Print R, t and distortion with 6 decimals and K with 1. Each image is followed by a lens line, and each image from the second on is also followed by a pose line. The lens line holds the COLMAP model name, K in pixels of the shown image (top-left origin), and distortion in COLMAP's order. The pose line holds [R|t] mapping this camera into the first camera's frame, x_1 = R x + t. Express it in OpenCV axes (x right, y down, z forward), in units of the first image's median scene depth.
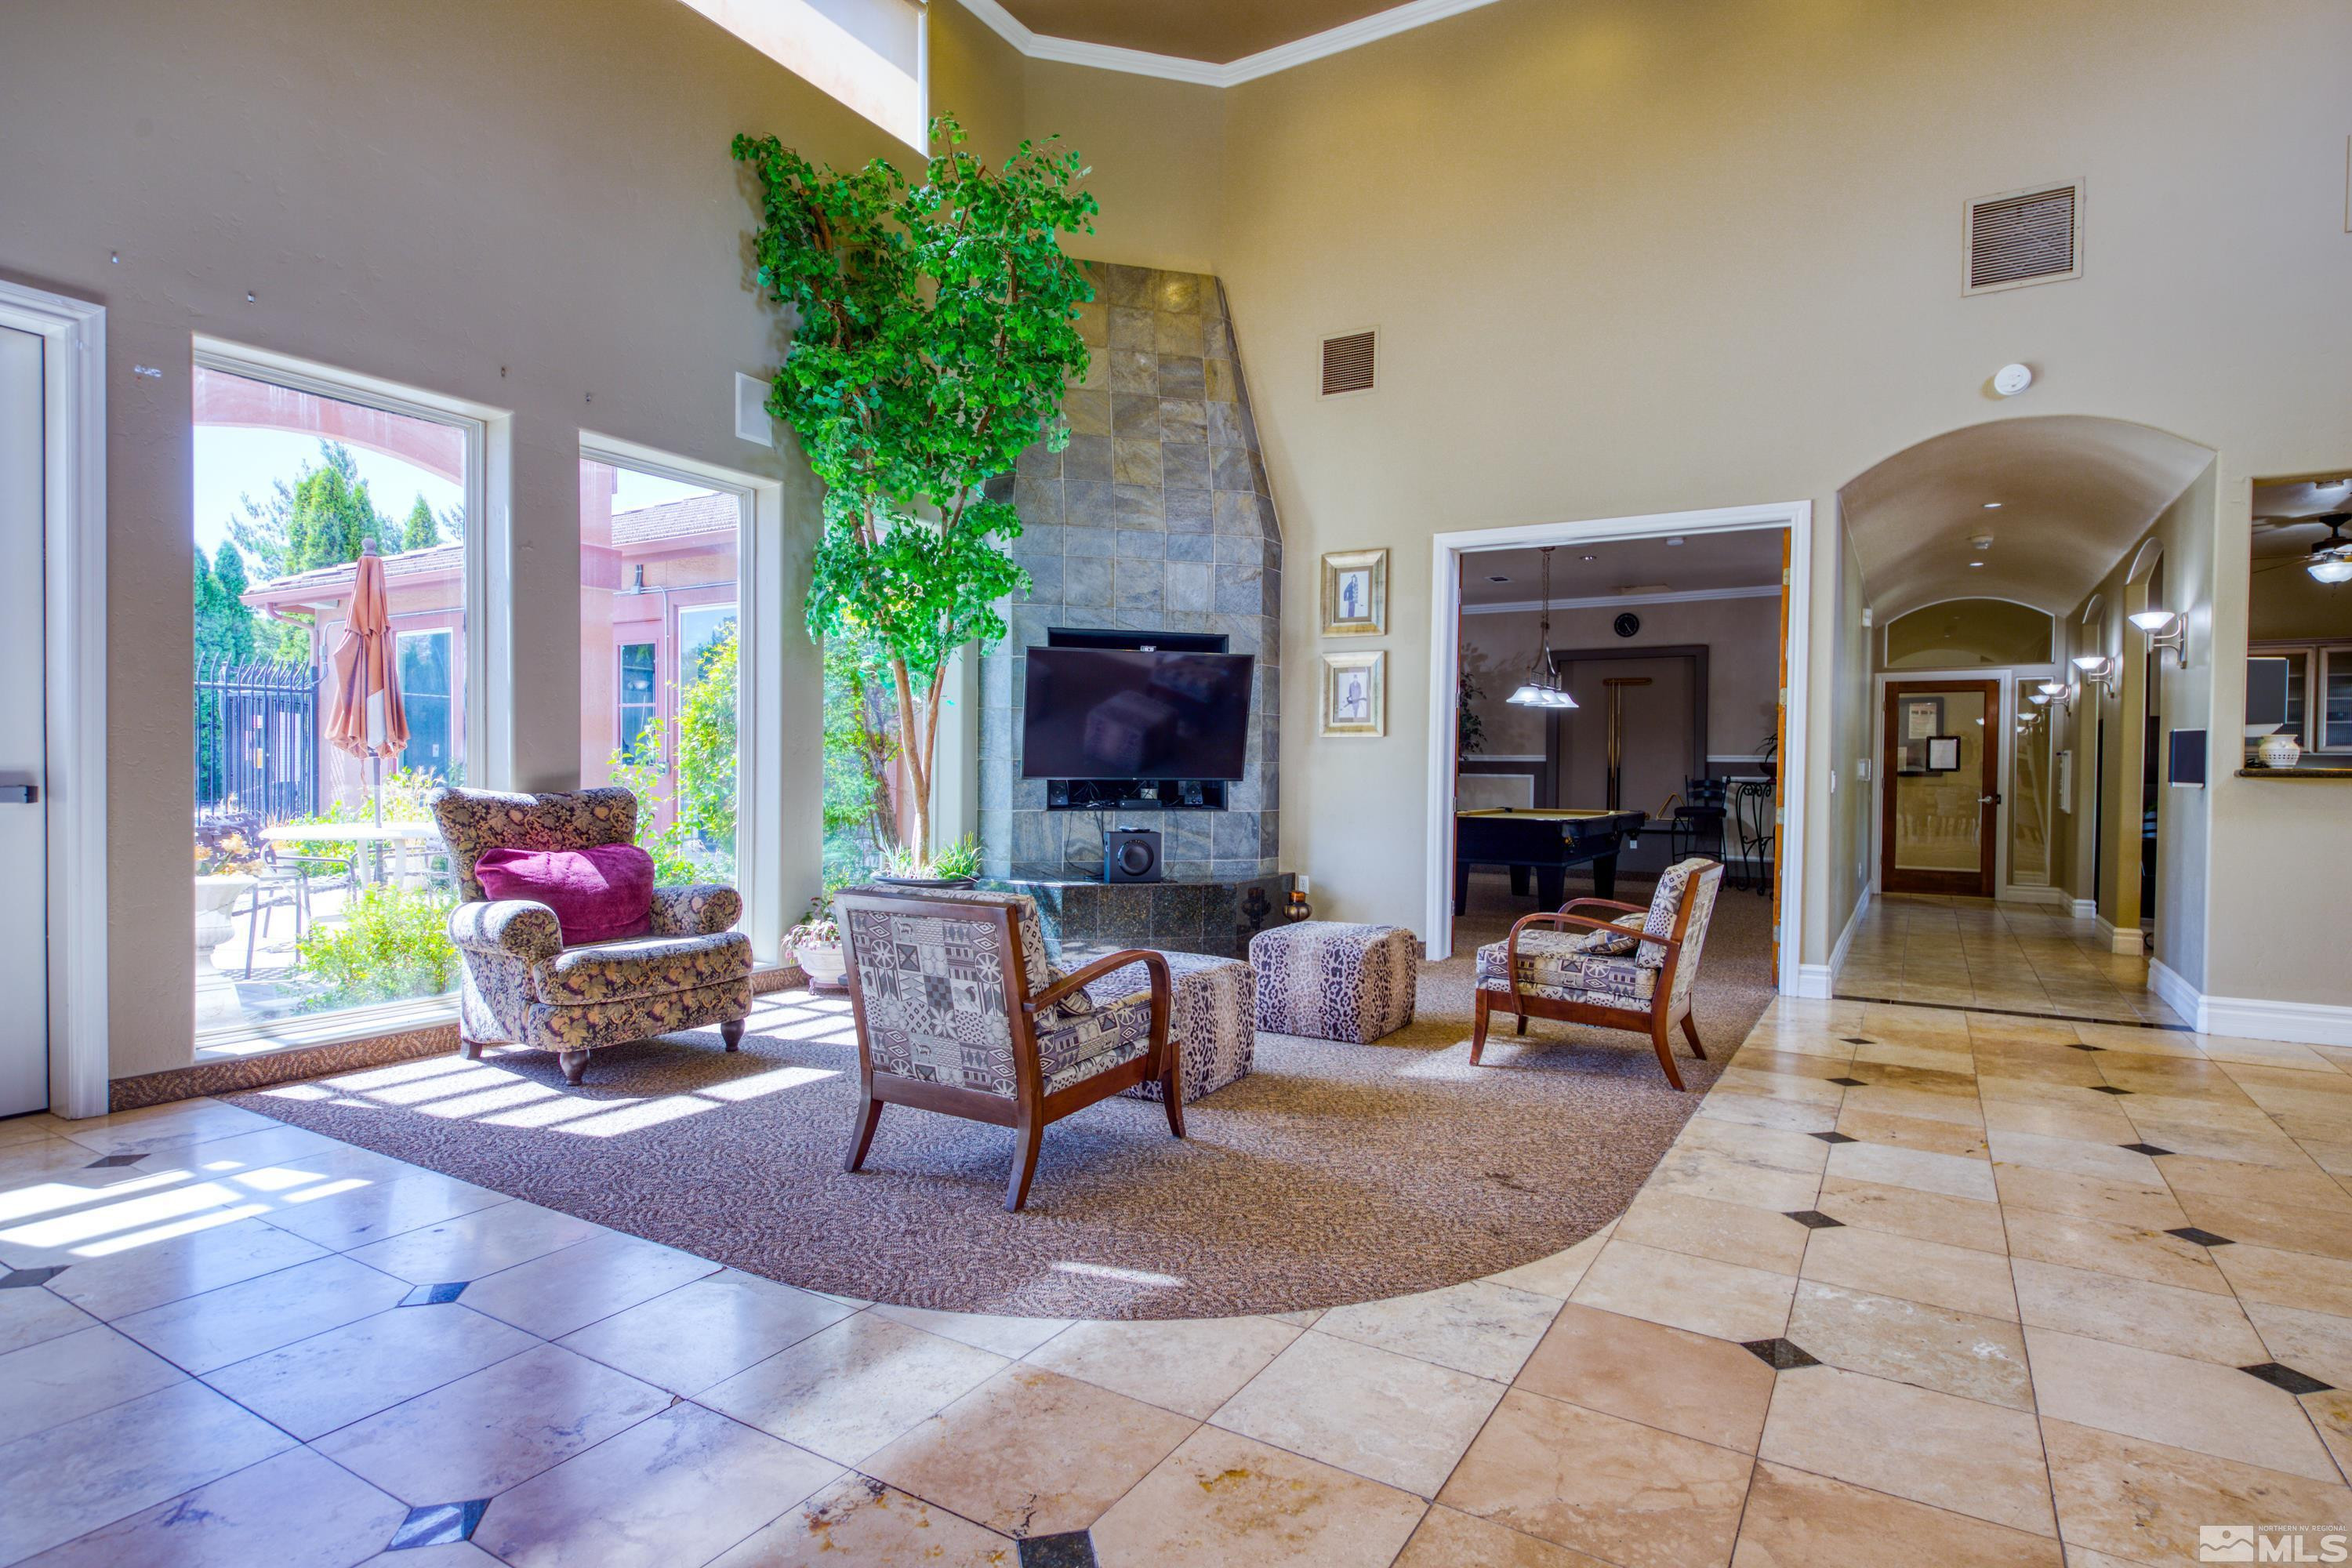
lens RADIAL K [[1016.3, 0, 1176.0], [0, 1016.3, 784.0], [0, 0, 1]] dist [0.001294, 0.000040]
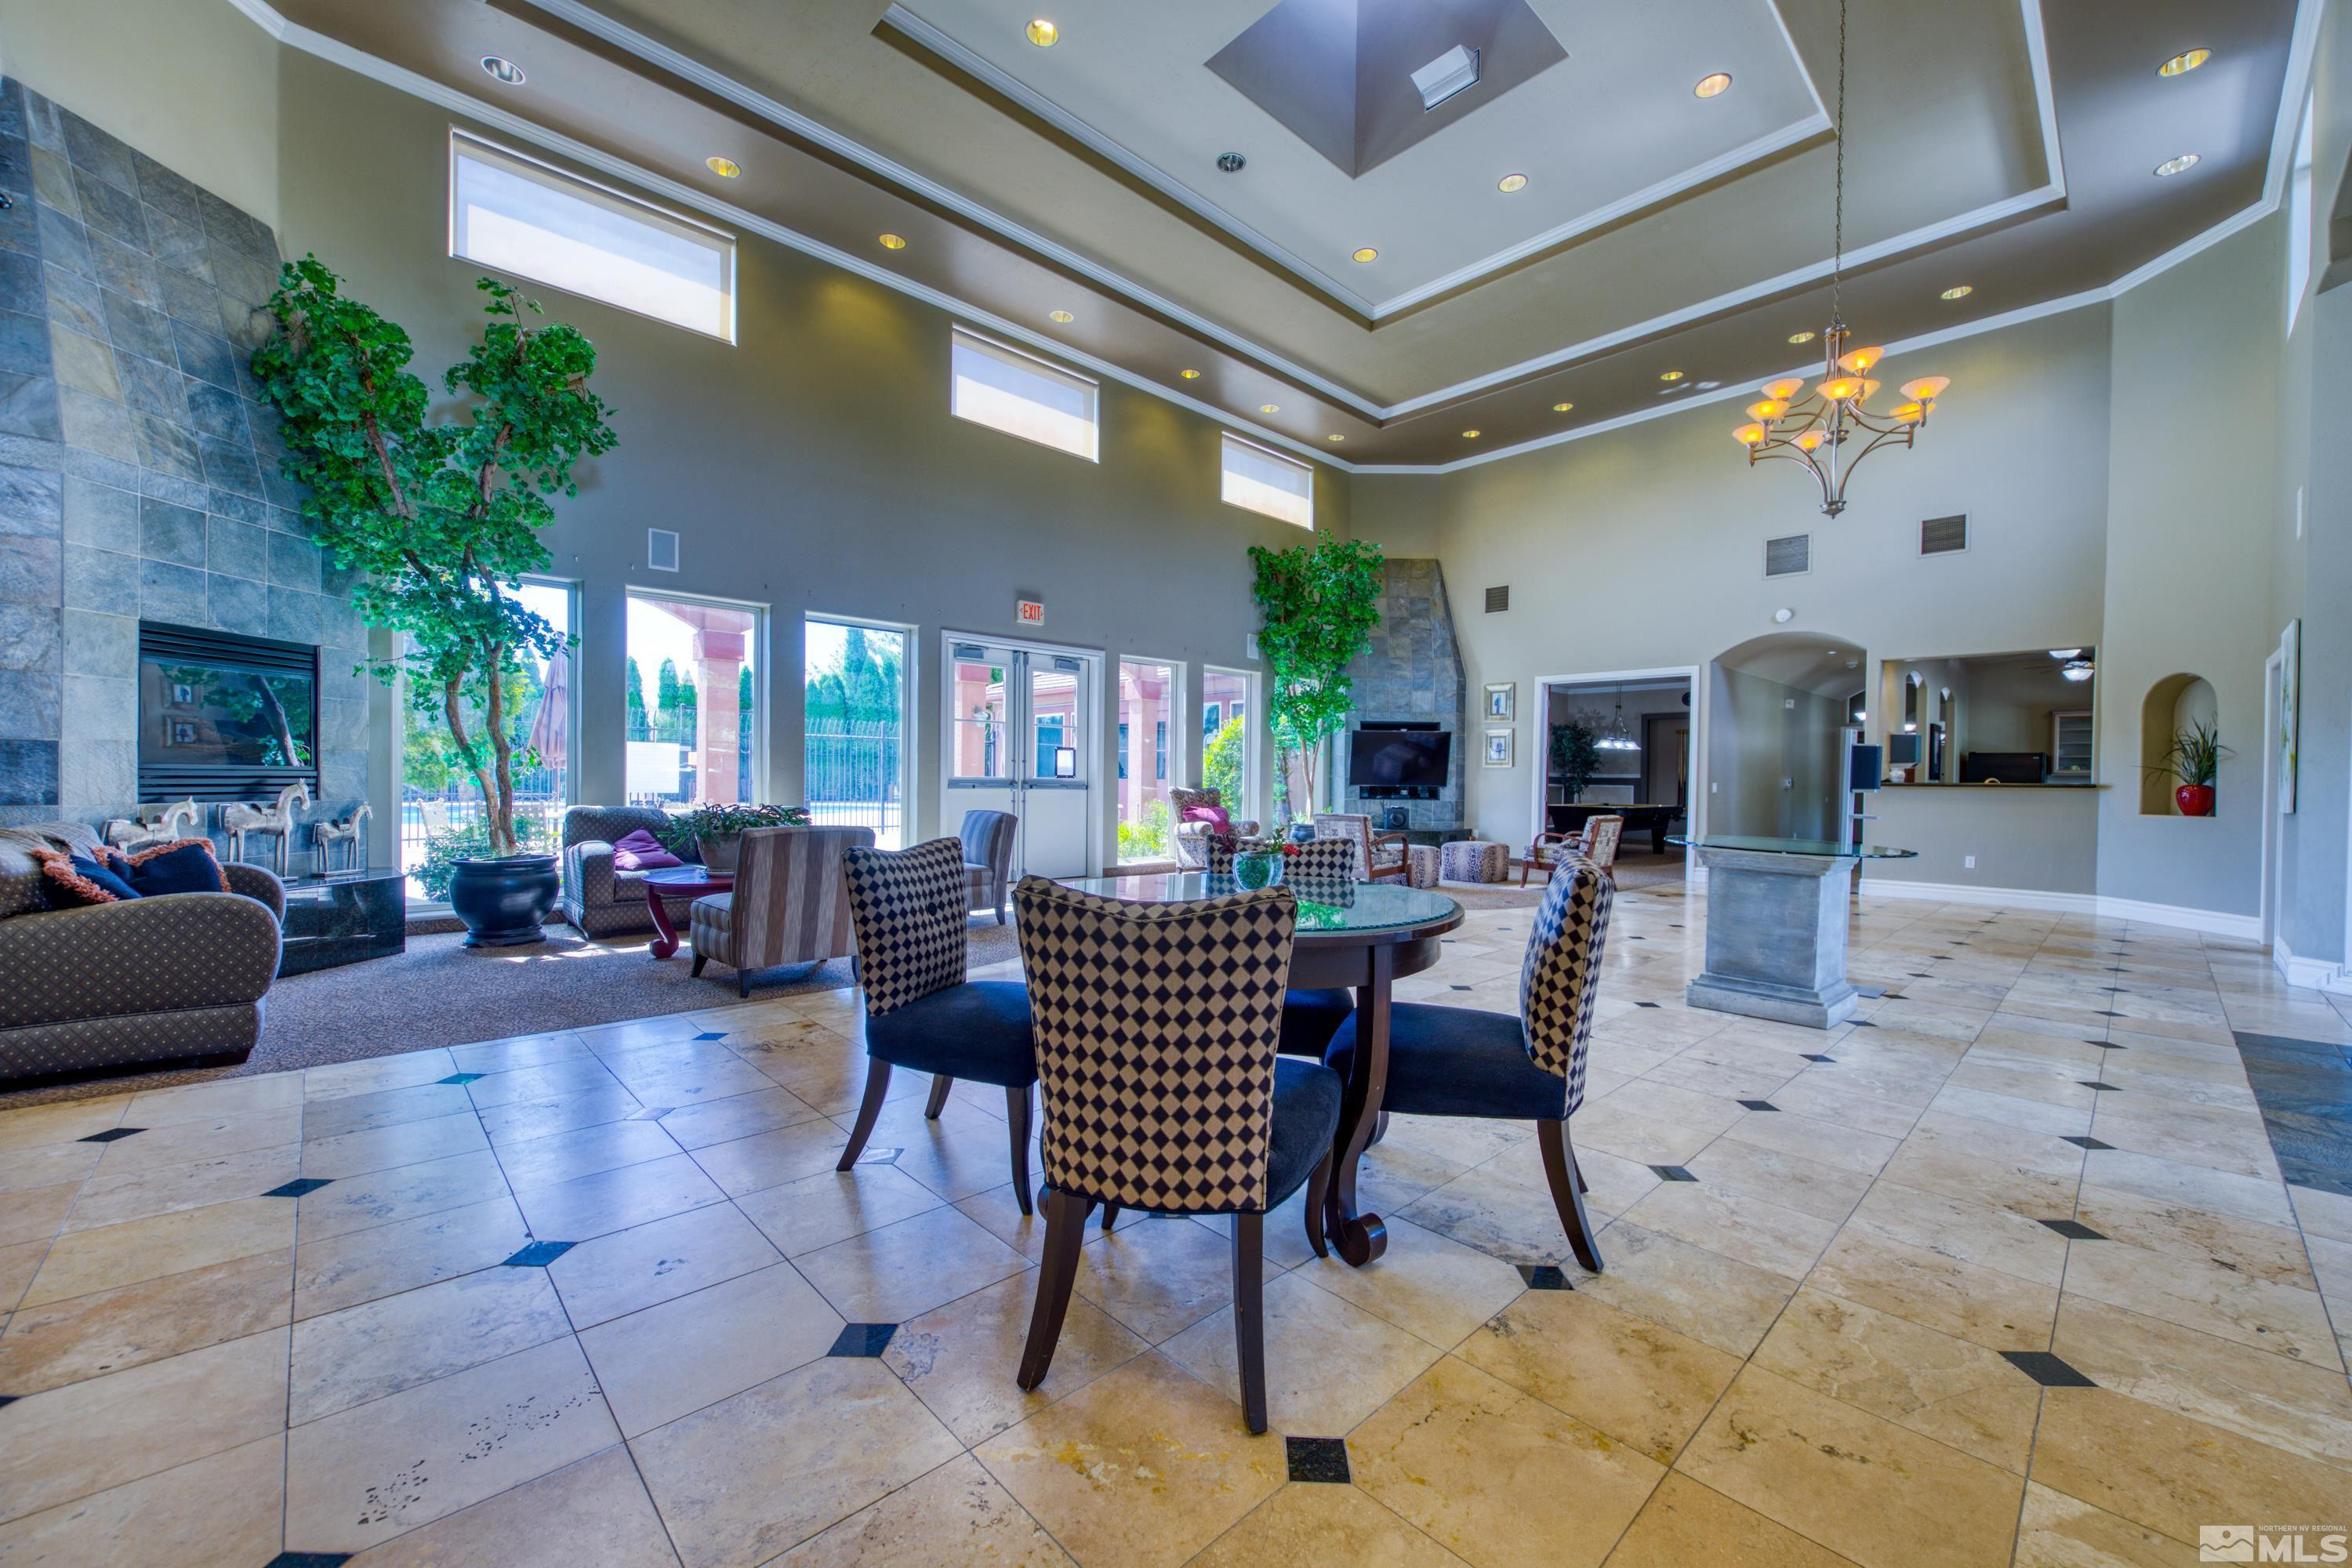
lens RADIAL K [[1016.3, 0, 1176.0], [0, 1016.3, 784.0], [0, 0, 1]] dist [0.001294, 0.000040]
pose [[0.967920, 0.004083, -0.251225, 0.051087], [-0.007041, 0.999916, -0.010878, 0.019441], [0.251160, 0.012298, 0.967867, -1.340479]]
